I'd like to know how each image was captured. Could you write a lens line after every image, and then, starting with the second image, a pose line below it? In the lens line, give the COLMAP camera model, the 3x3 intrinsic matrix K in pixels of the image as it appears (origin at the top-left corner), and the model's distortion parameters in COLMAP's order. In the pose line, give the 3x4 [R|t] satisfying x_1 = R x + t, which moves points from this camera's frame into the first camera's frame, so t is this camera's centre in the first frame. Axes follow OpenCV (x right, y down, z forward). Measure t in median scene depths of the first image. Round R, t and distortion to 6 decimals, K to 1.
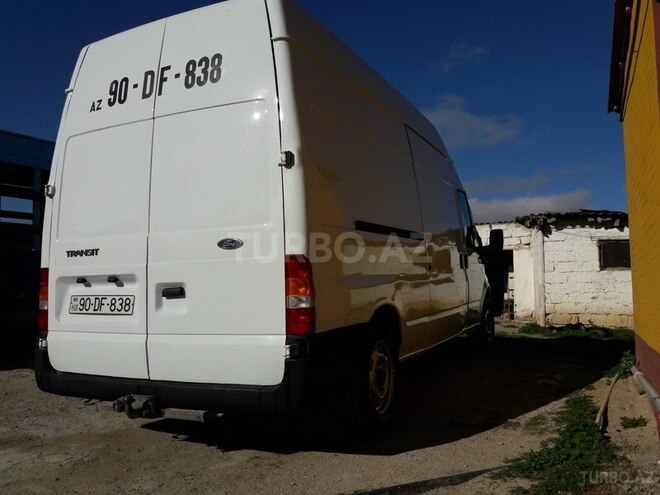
lens RADIAL K [[535.4, 0, 330.0], [0, 535.4, 247.5], [0, 0, 1]] dist [0.118303, -0.292562]
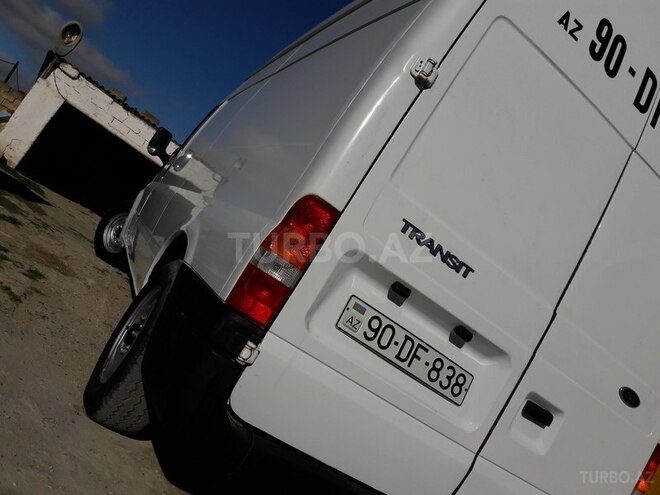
lens RADIAL K [[551.6, 0, 330.0], [0, 551.6, 247.5], [0, 0, 1]] dist [0.056453, -0.154771]
pose [[0.509185, 0.443031, 0.737871, -0.922215], [-0.586074, 0.806328, -0.079700, 0.112587], [-0.630276, -0.391865, 0.670219, 0.737426]]
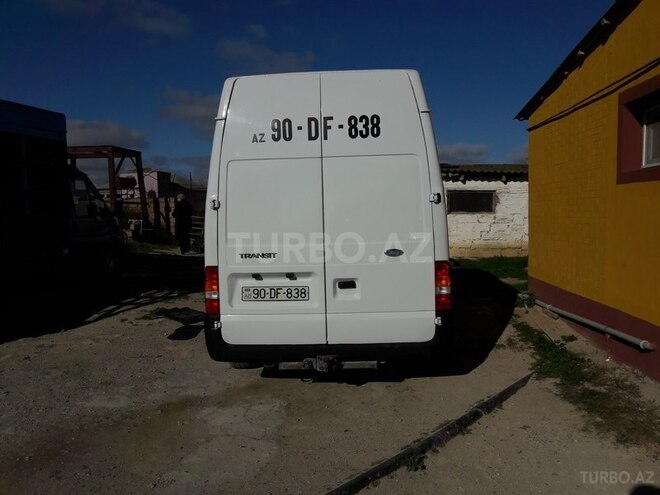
lens RADIAL K [[535.4, 0, 330.0], [0, 535.4, 247.5], [0, 0, 1]] dist [0.118303, -0.292562]
pose [[0.926304, -0.038150, 0.374842, -0.806821], [-0.019241, 0.988773, 0.148181, -0.211914], [-0.376287, -0.144472, 0.915170, -0.262400]]
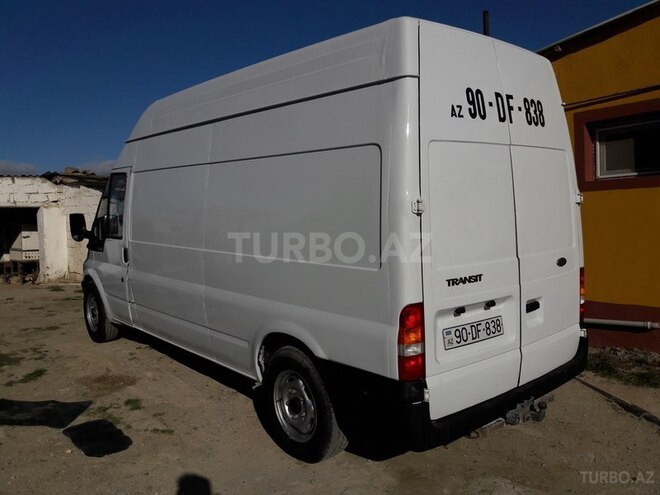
lens RADIAL K [[535.4, 0, 330.0], [0, 535.4, 247.5], [0, 0, 1]] dist [0.118303, -0.292562]
pose [[0.404645, -0.061269, 0.912419, -1.411183], [-0.039165, 0.995676, 0.084229, -0.114945], [-0.913635, -0.069817, 0.400496, 0.875175]]
